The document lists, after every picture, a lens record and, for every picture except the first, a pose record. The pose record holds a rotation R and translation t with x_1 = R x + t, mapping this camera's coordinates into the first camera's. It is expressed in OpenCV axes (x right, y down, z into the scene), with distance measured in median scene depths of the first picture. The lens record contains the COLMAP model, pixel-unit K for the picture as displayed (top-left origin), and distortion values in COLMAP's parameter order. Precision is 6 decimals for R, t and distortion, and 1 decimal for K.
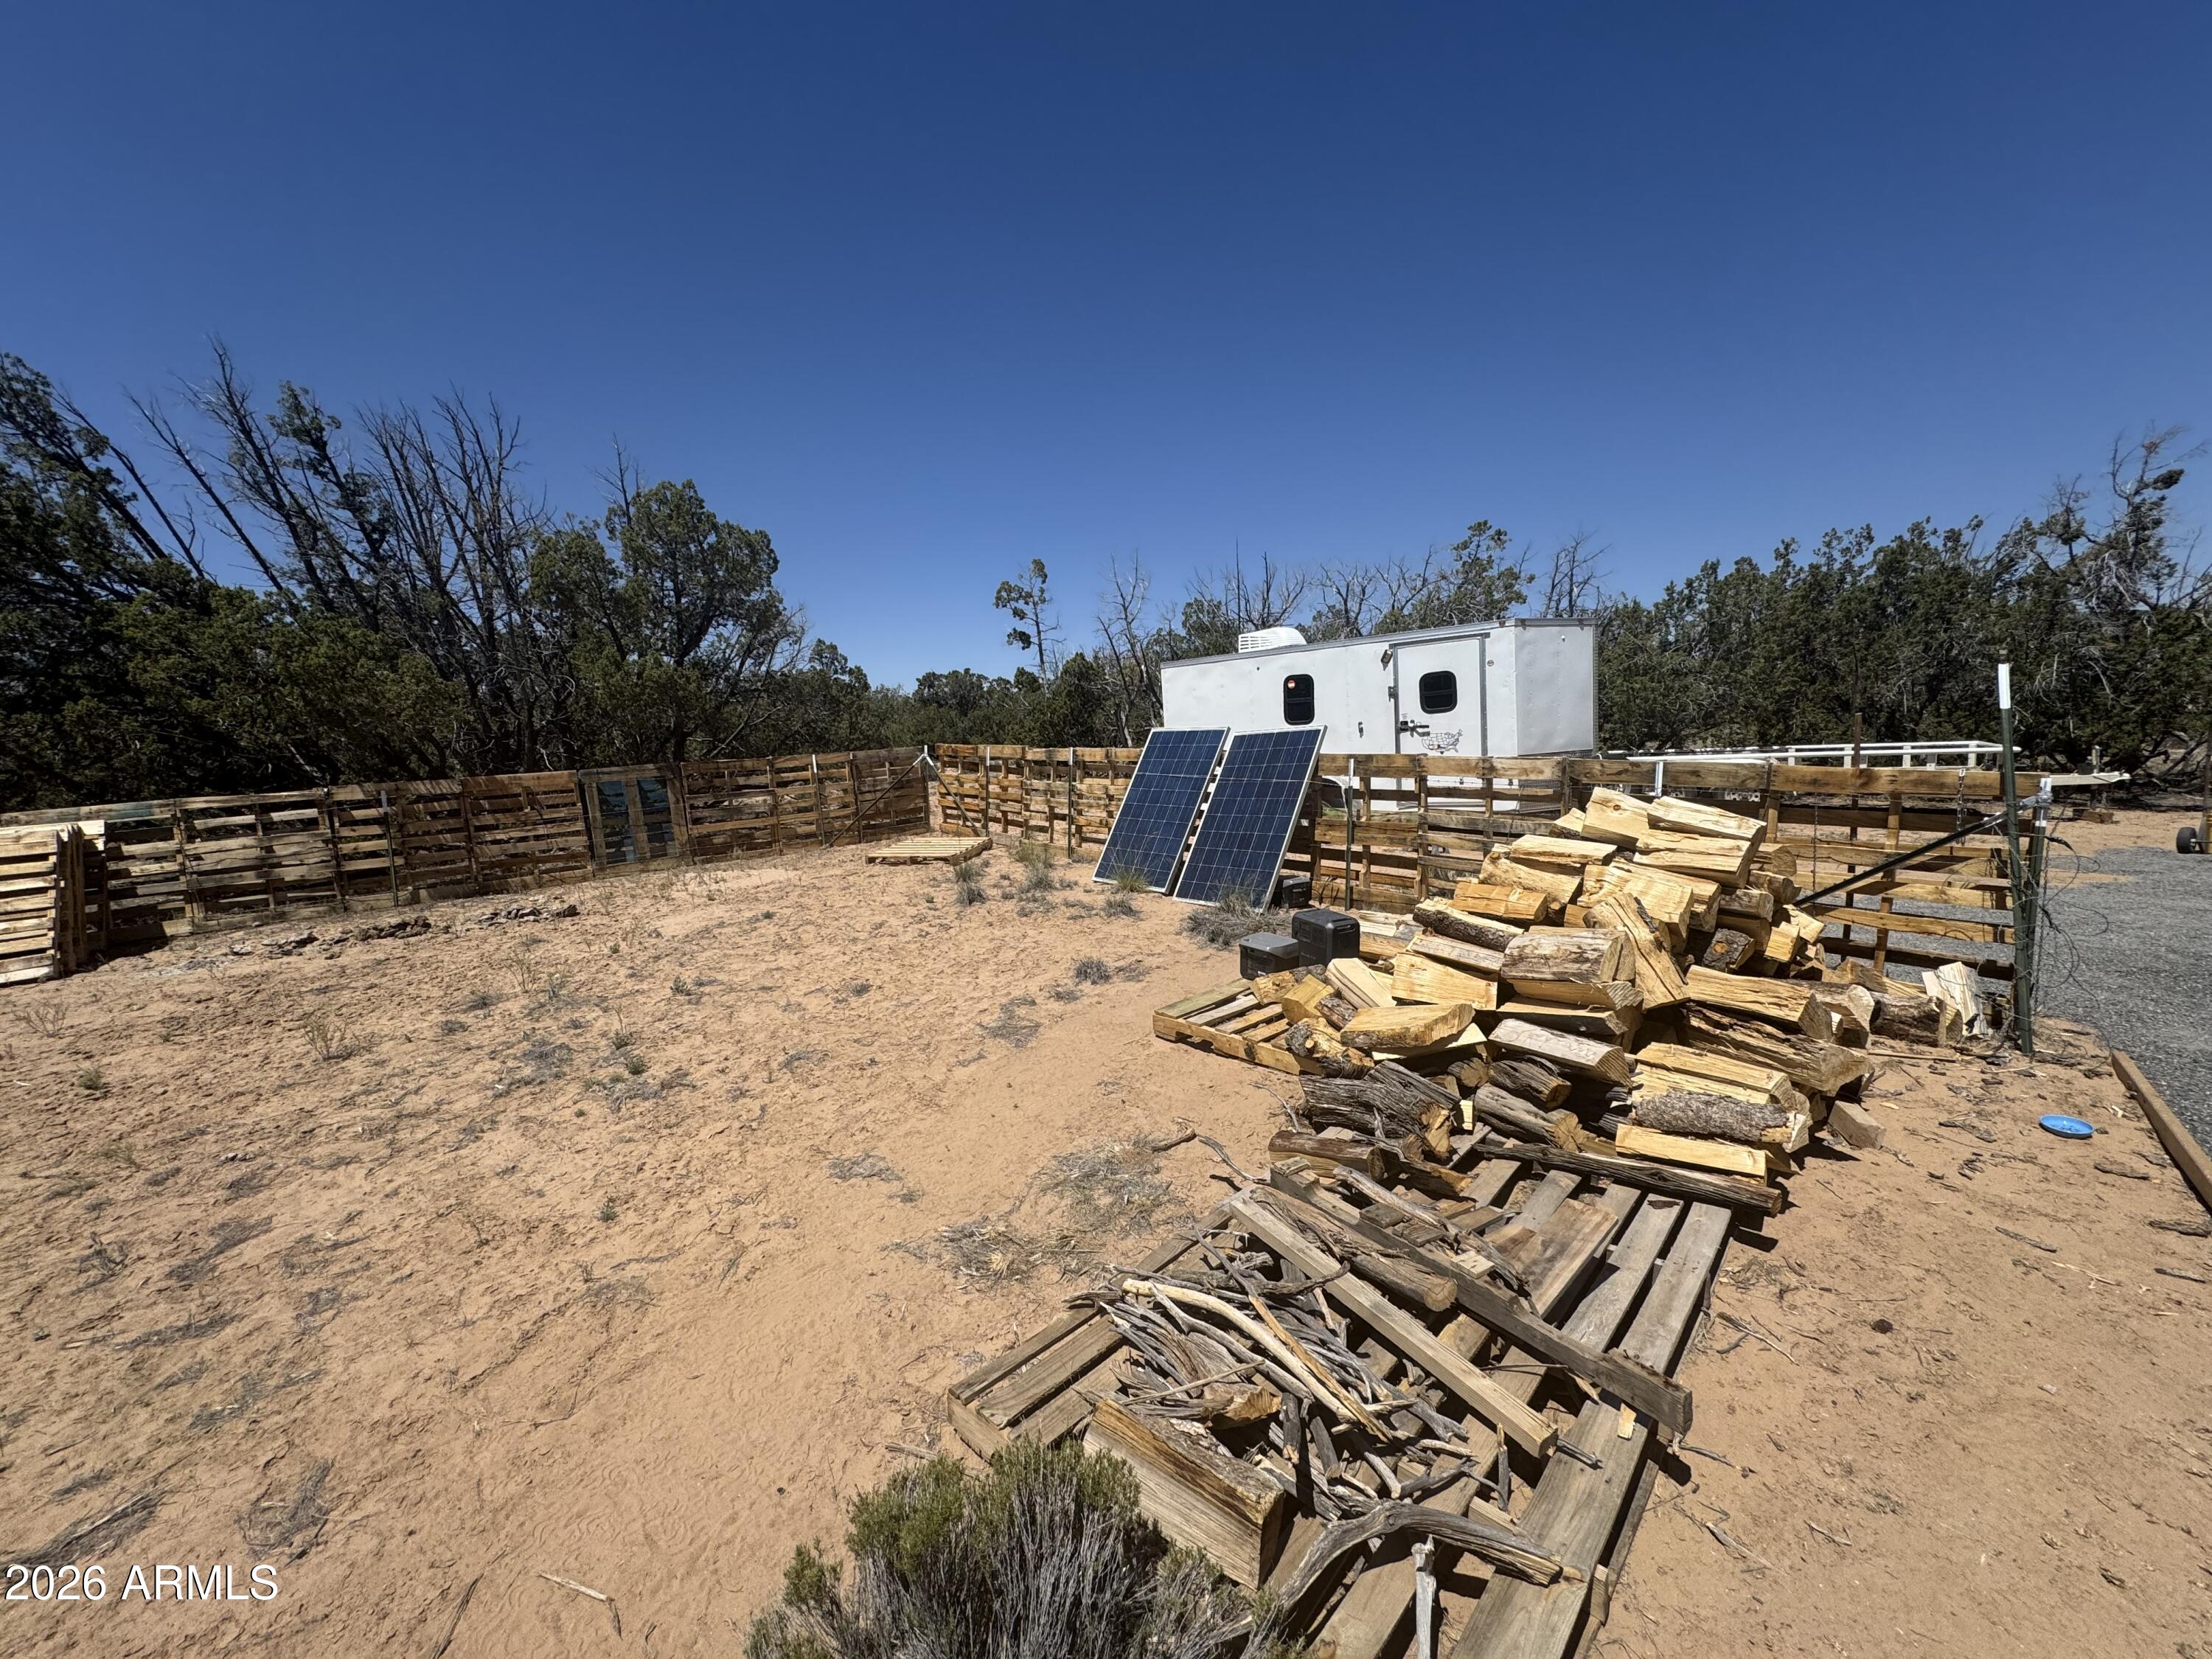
lens RADIAL K [[887.7, 0, 1105.8], [0, 887.7, 835.4], [0, 0, 1]] dist [-0.000242, -0.000069]
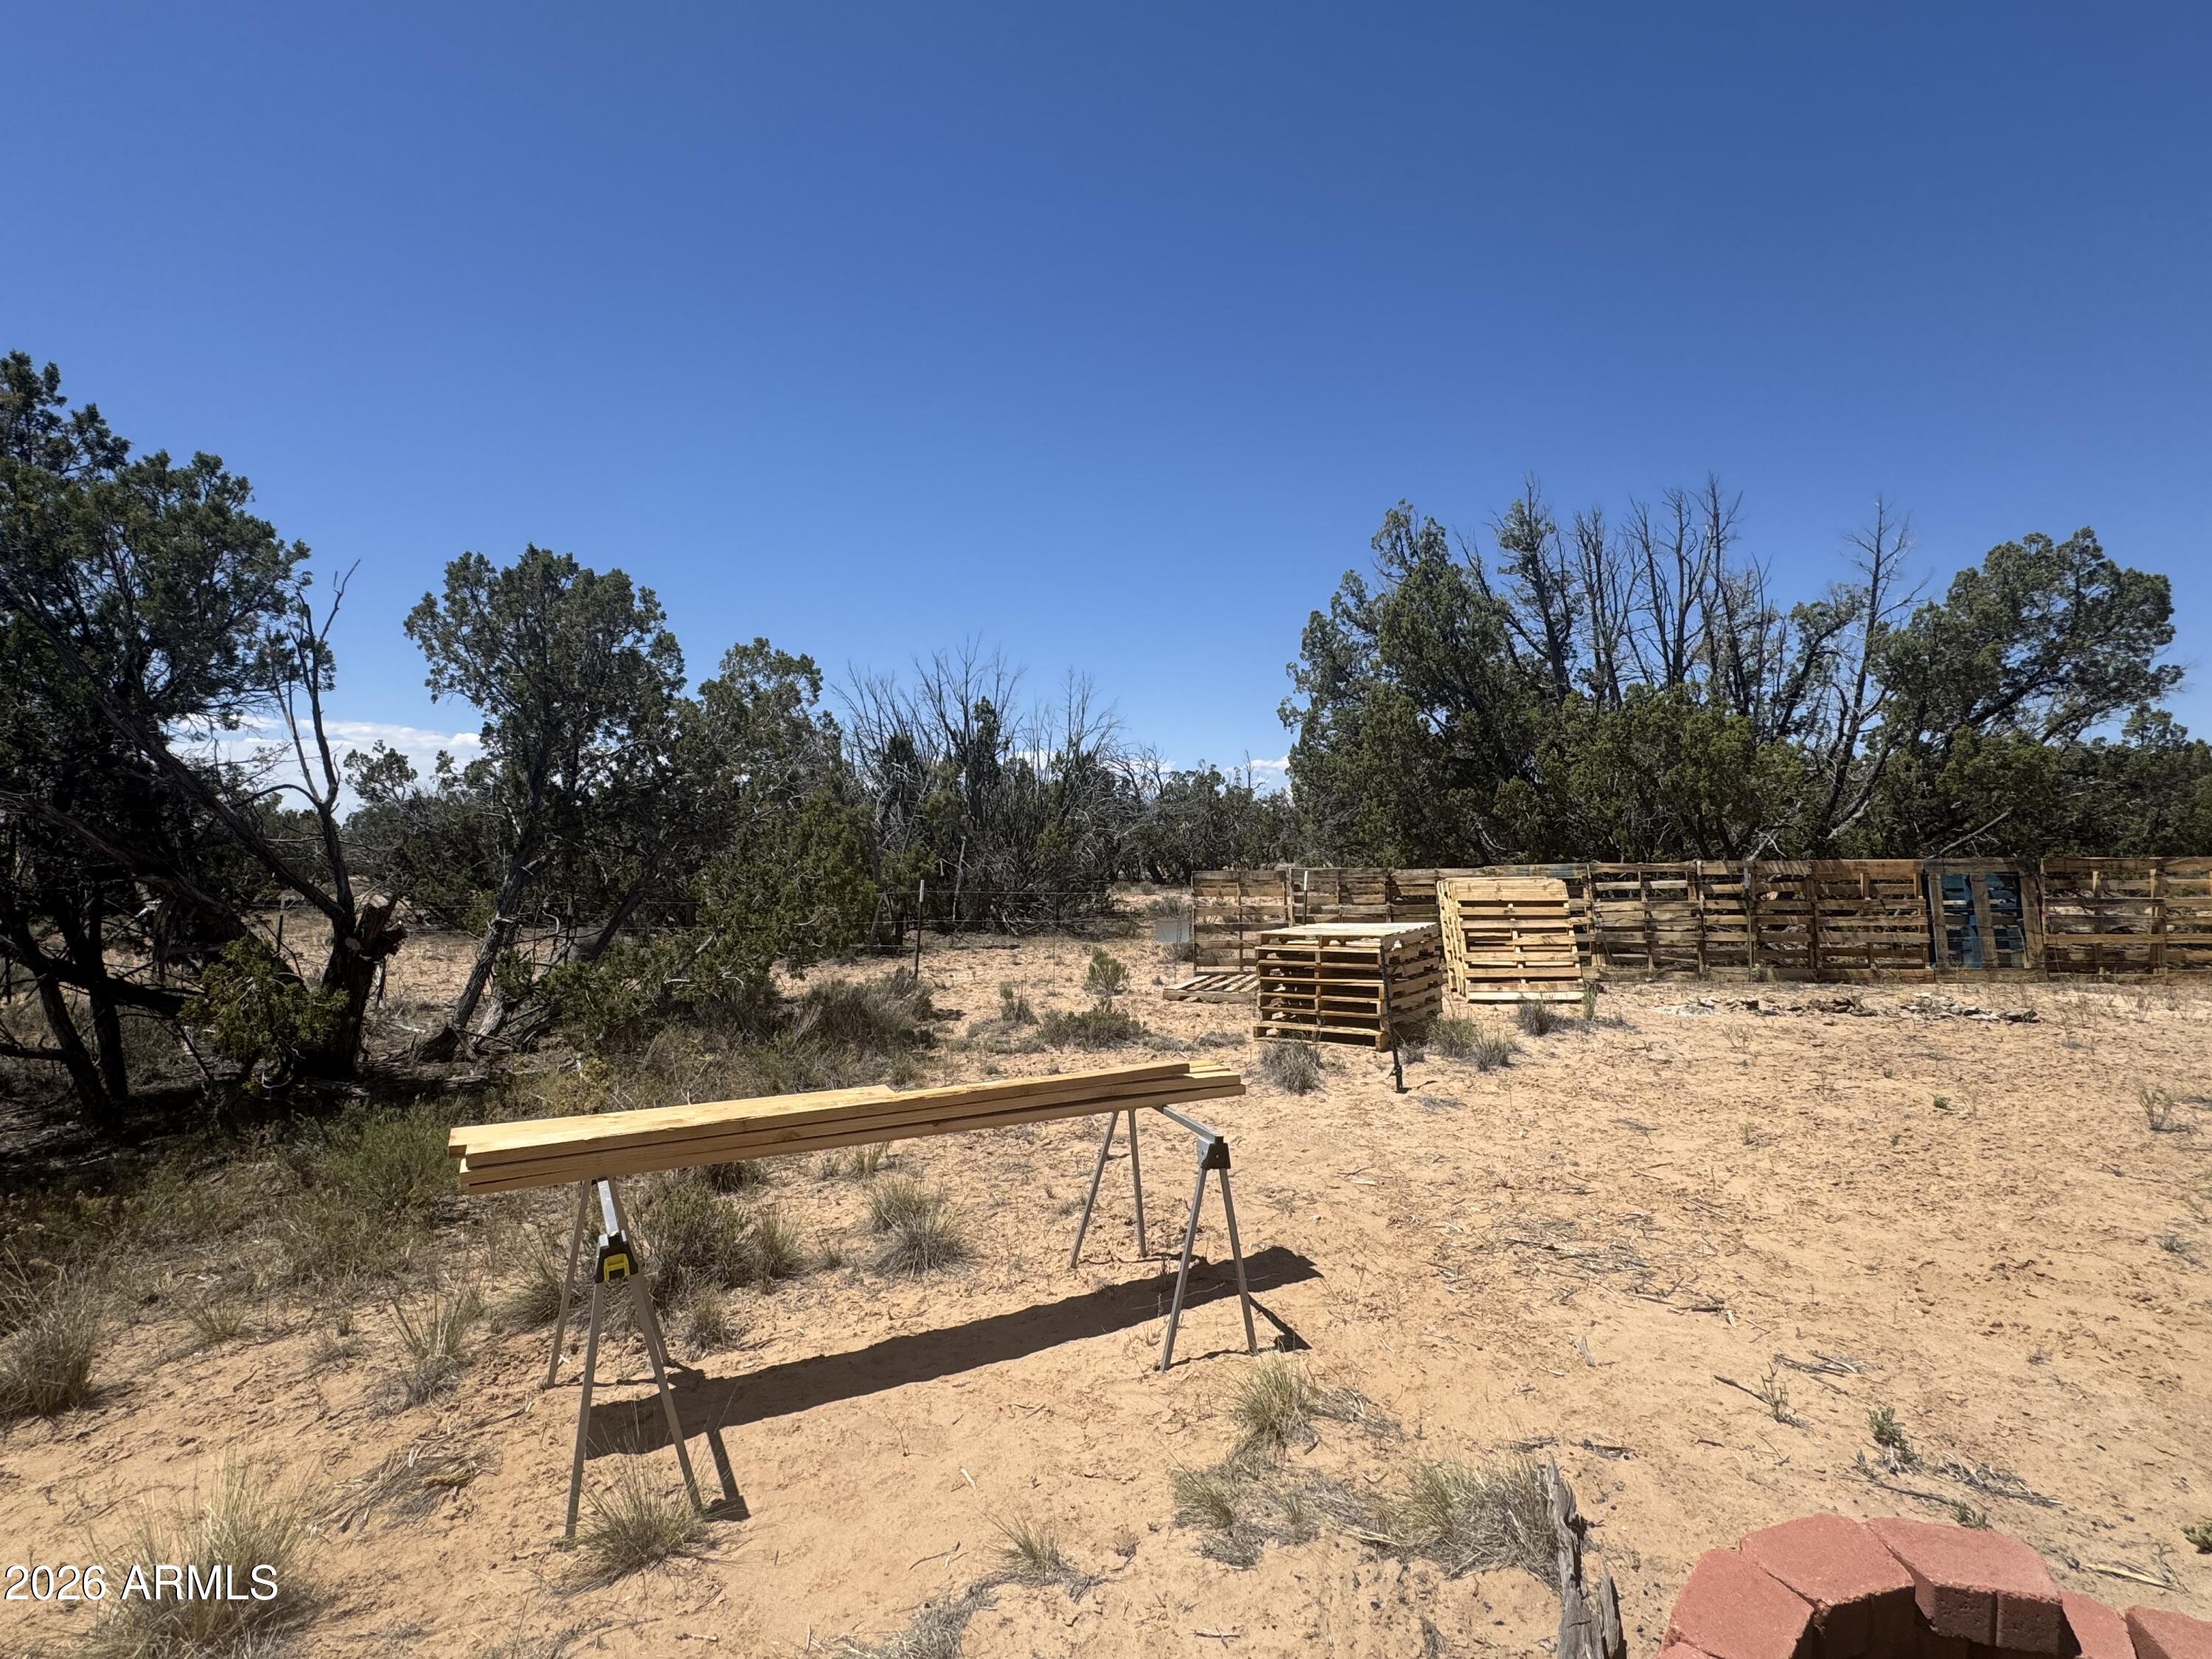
lens RADIAL K [[1056.6, 0, 1103.6], [0, 1056.6, 822.9], [0, 0, 1]] dist [-0.015889, -0.000288]
pose [[0.668201, 0.034997, -0.743157, -0.407899], [-0.120791, 0.990743, -0.061951, 0.063734], [0.734110, 0.131162, 0.666243, -0.368474]]
